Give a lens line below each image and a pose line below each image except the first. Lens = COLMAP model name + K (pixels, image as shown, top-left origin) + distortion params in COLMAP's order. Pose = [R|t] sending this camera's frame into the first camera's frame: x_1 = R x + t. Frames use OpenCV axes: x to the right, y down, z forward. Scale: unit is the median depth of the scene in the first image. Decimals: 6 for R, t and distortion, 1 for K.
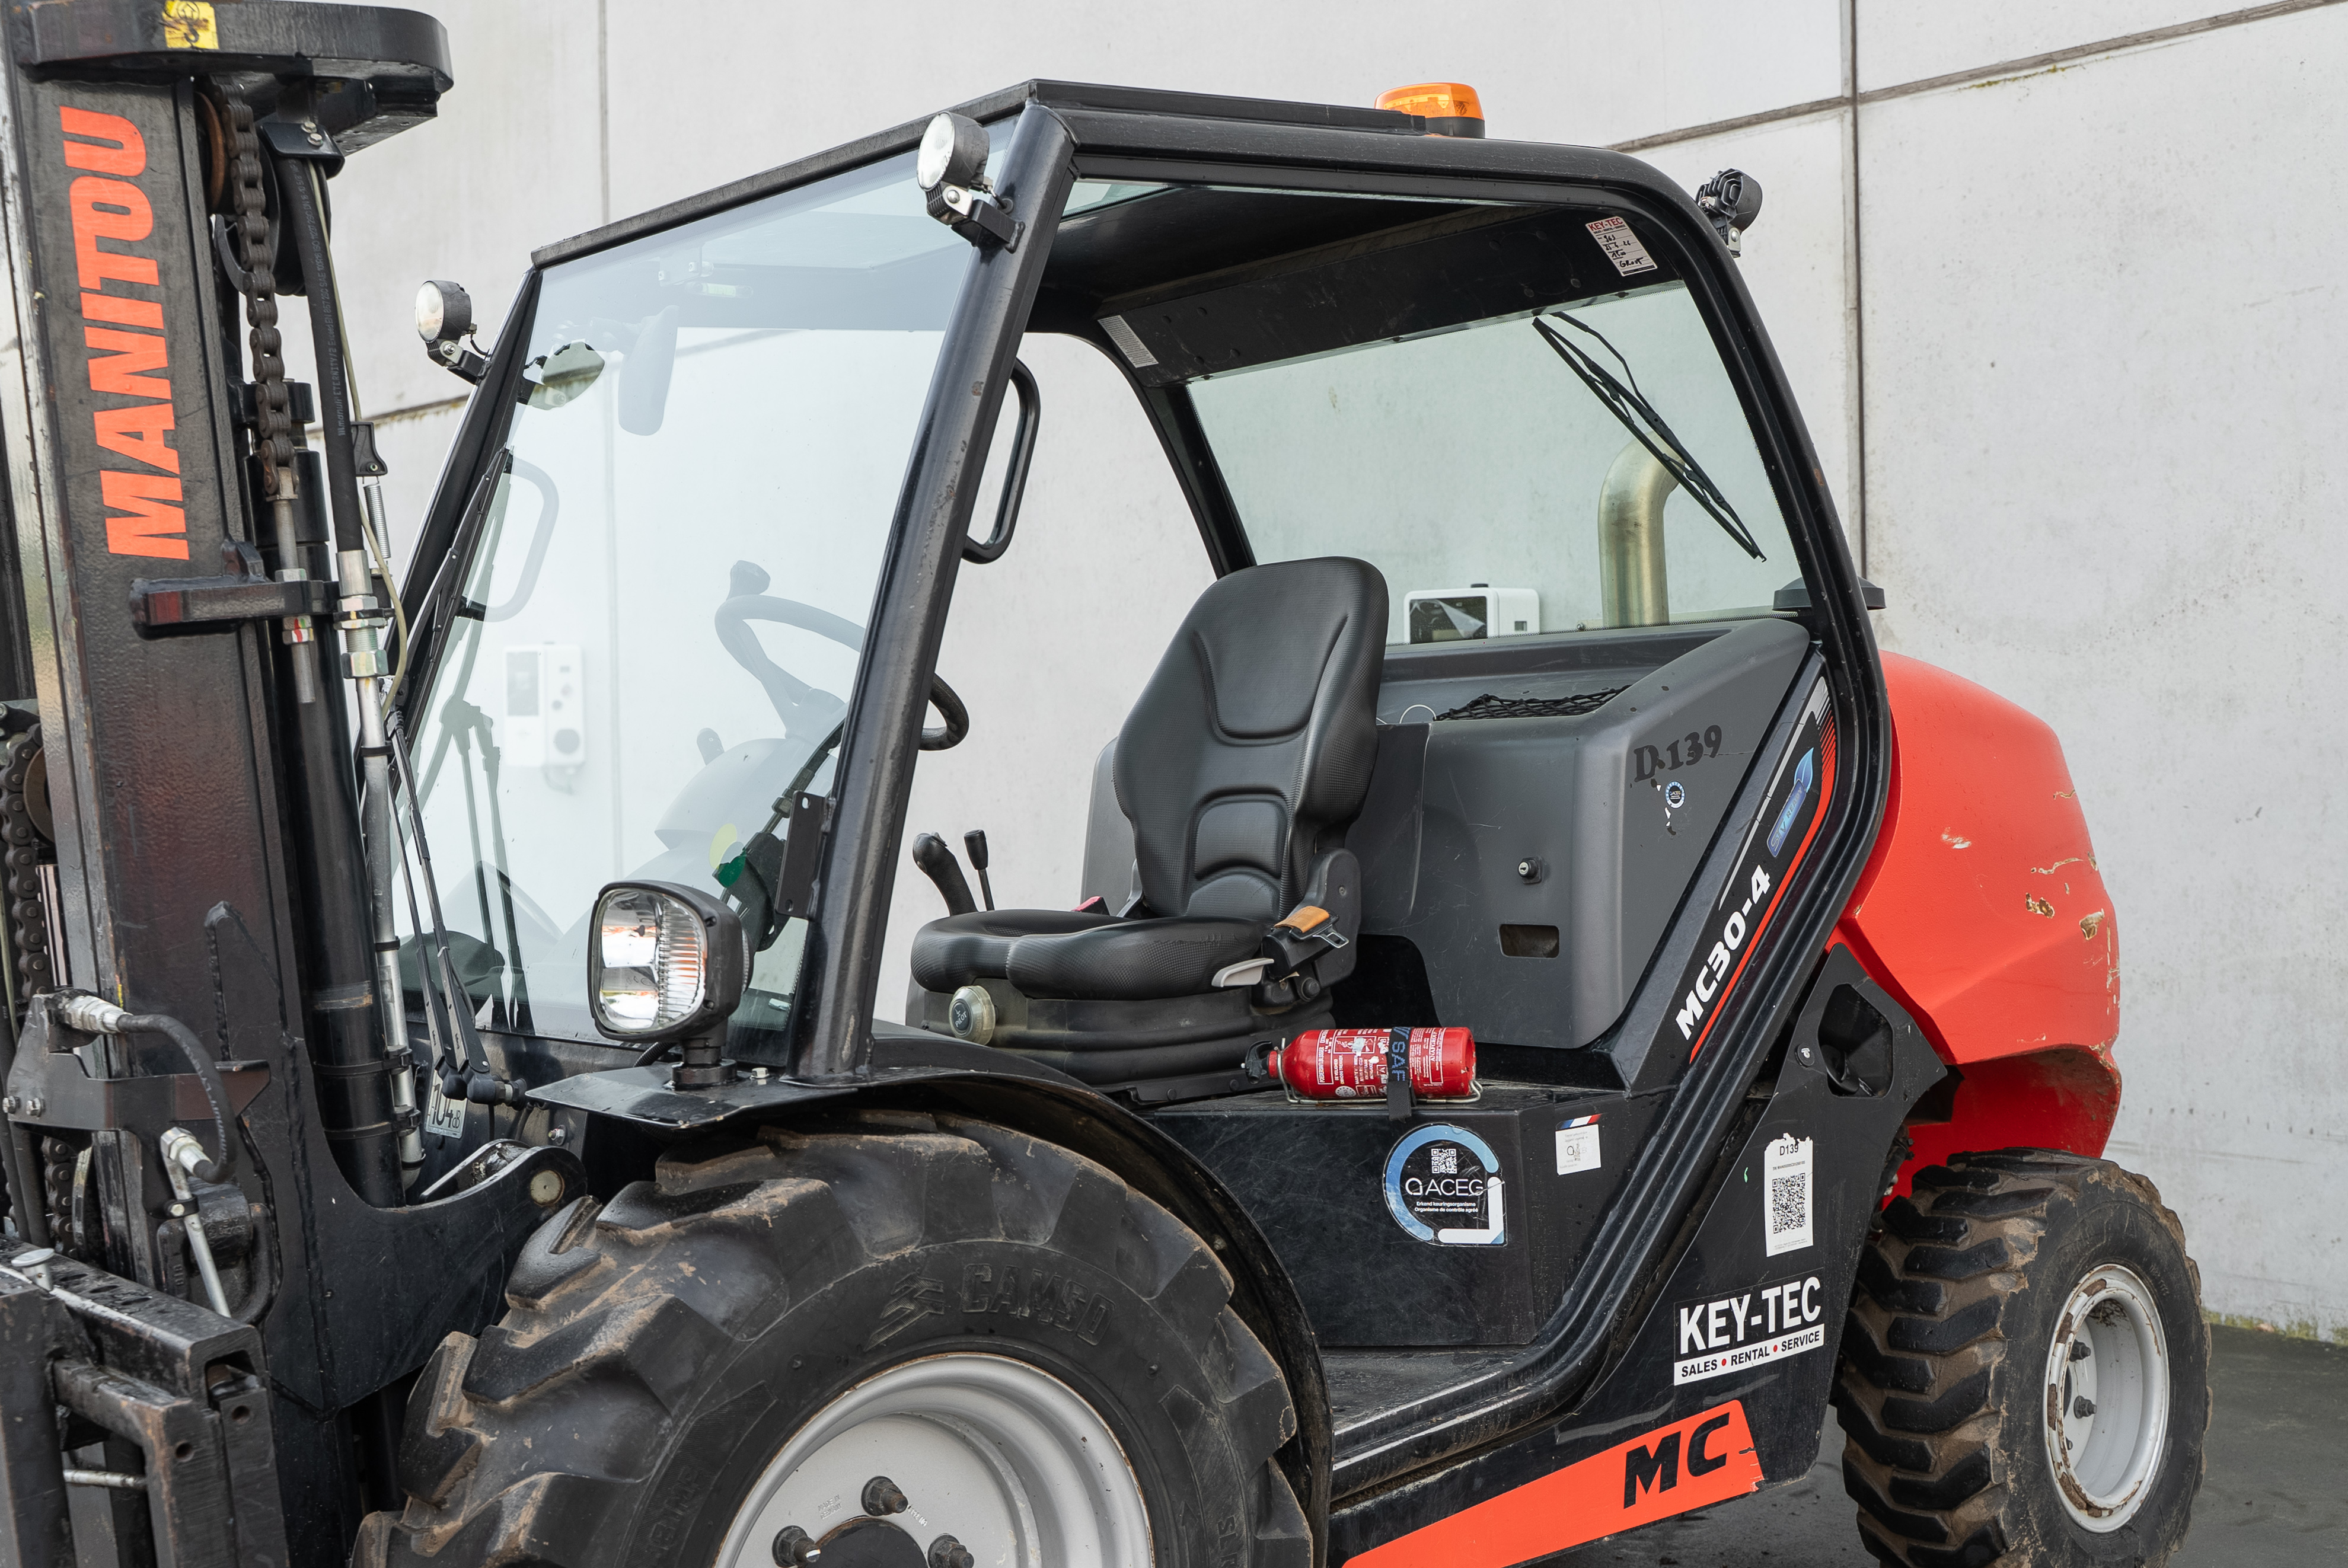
lens RADIAL K [[2792.1, 0, 1255.2], [0, 2792.1, 745.7], [0, 0, 1]] dist [-0.007520, 0.000000]
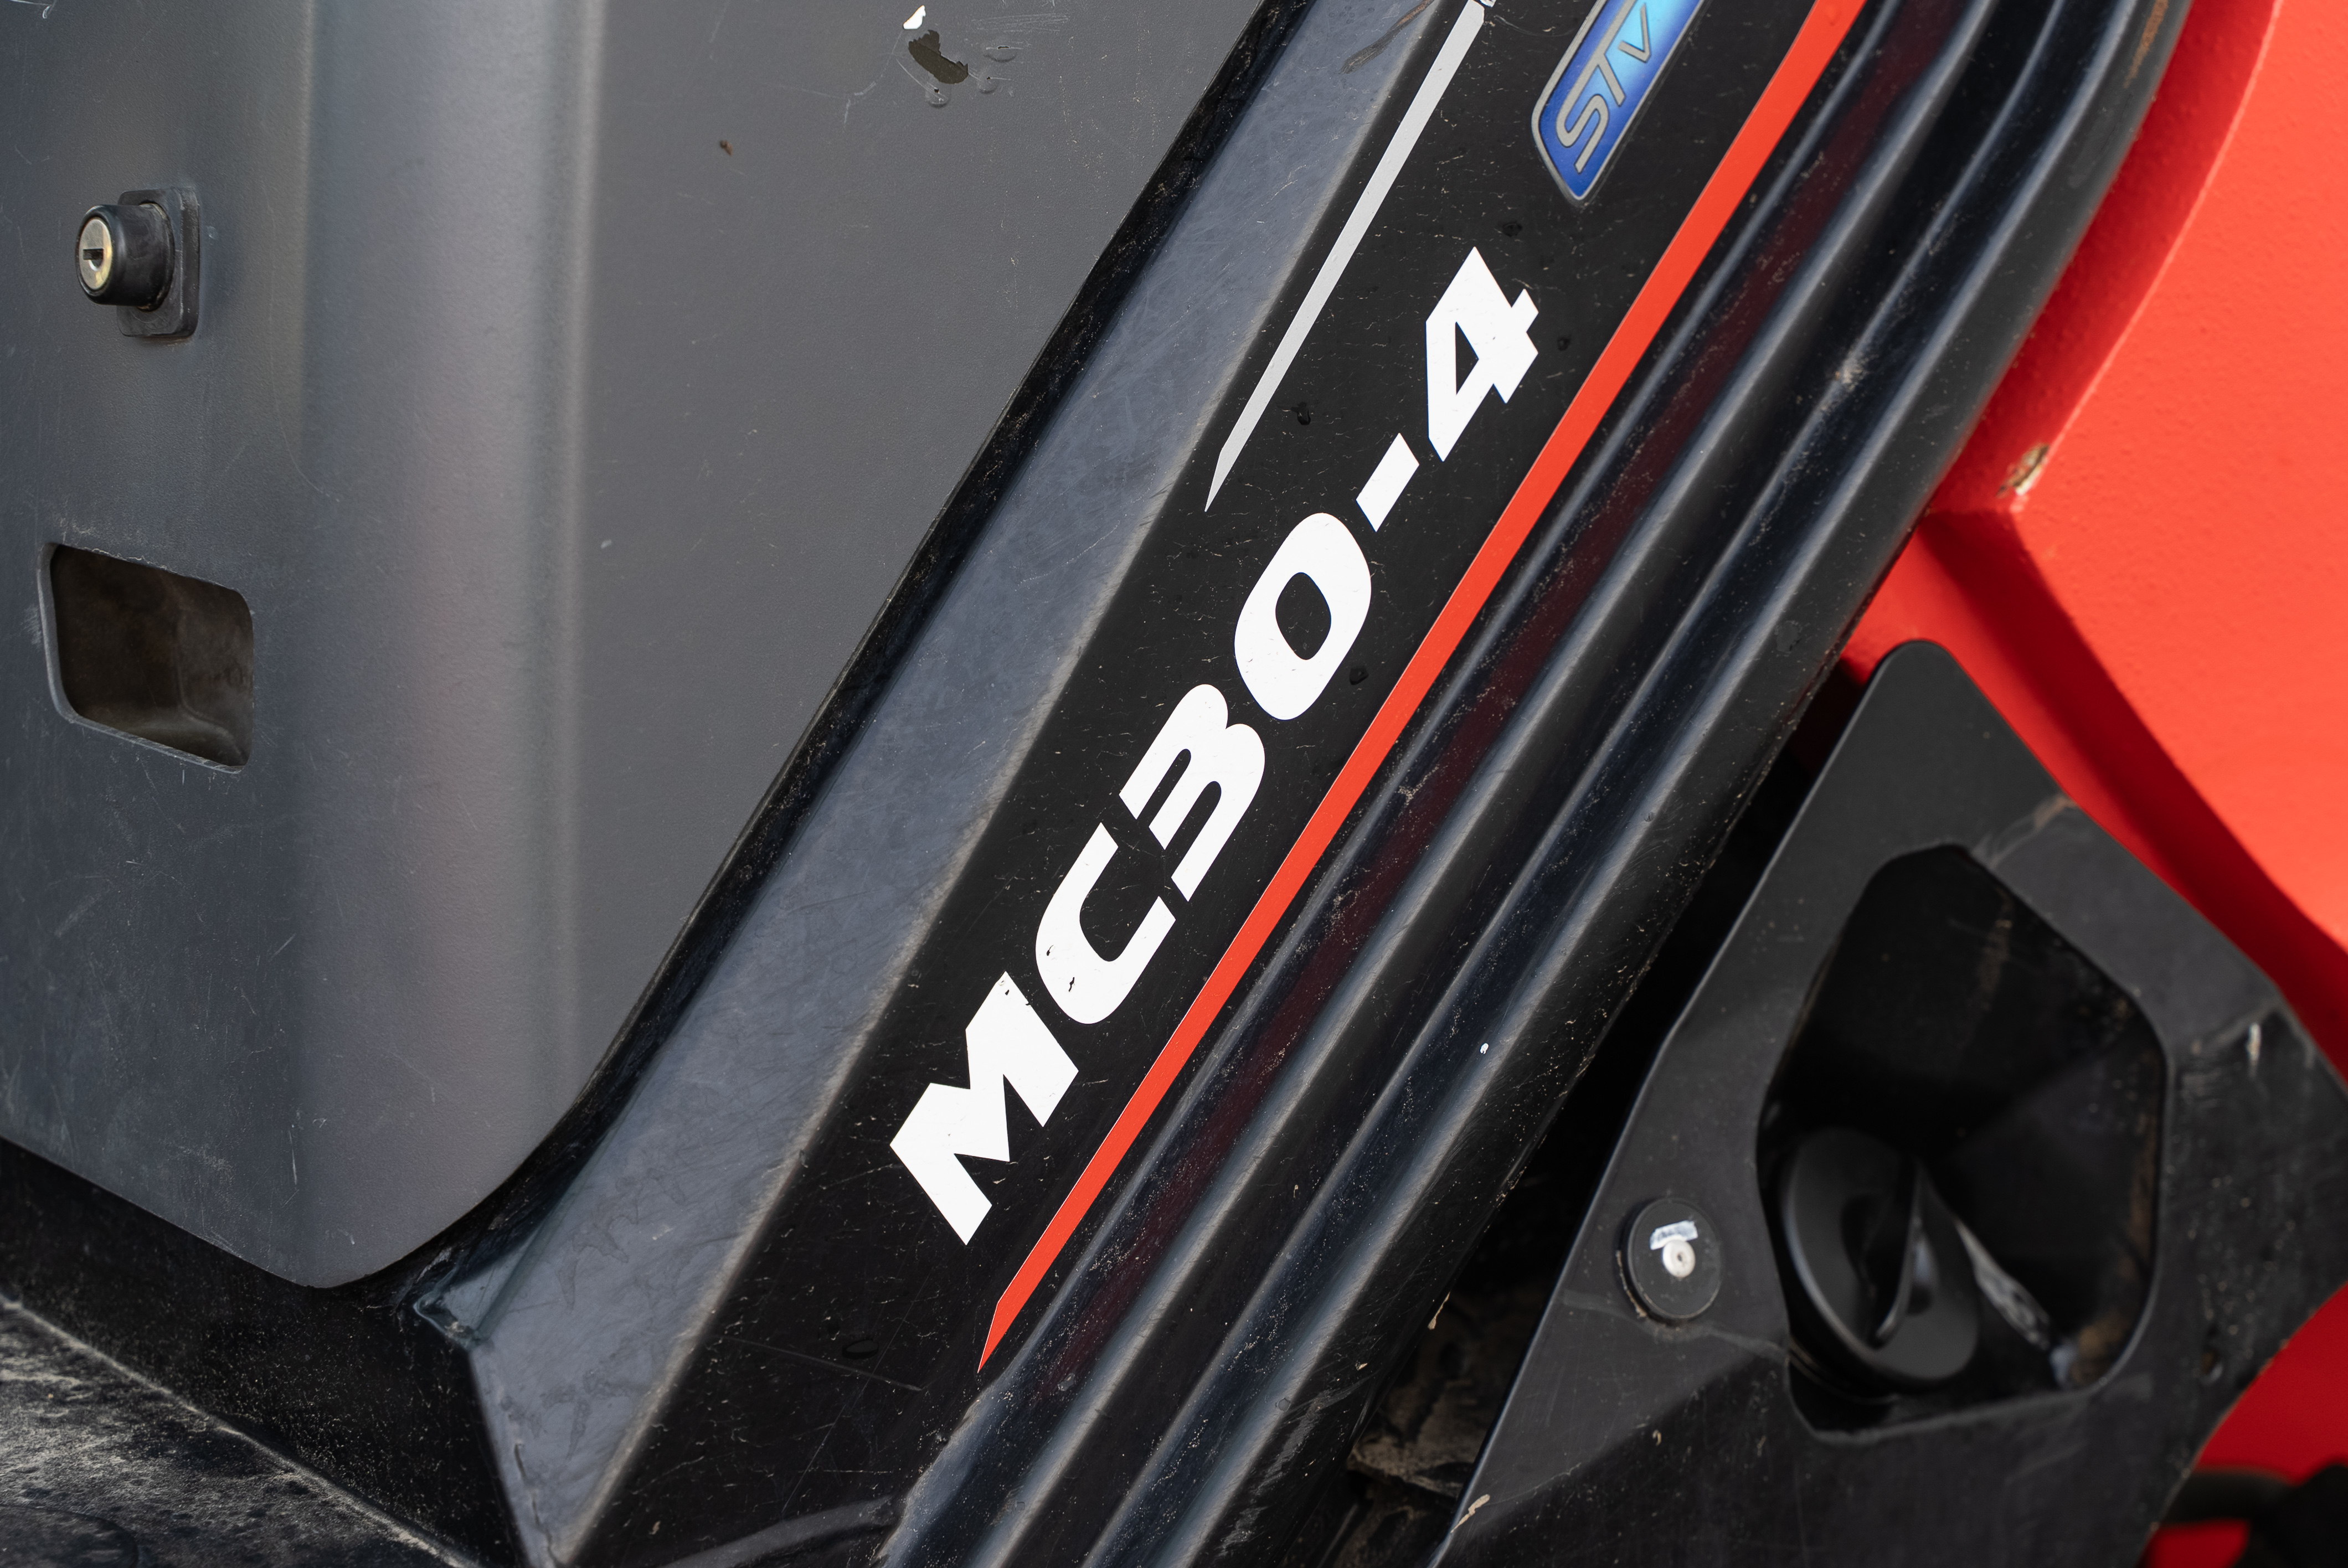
lens RADIAL K [[4548.1, 0, 1170.6], [0, 4548.1, 786.2], [0, 0, 1]] dist [0.097290, 0.000000]
pose [[0.999006, 0.027947, -0.034717, 0.174450], [-0.019375, 0.973841, 0.226402, 0.009864], [0.040136, -0.225504, 0.973415, 0.709973]]
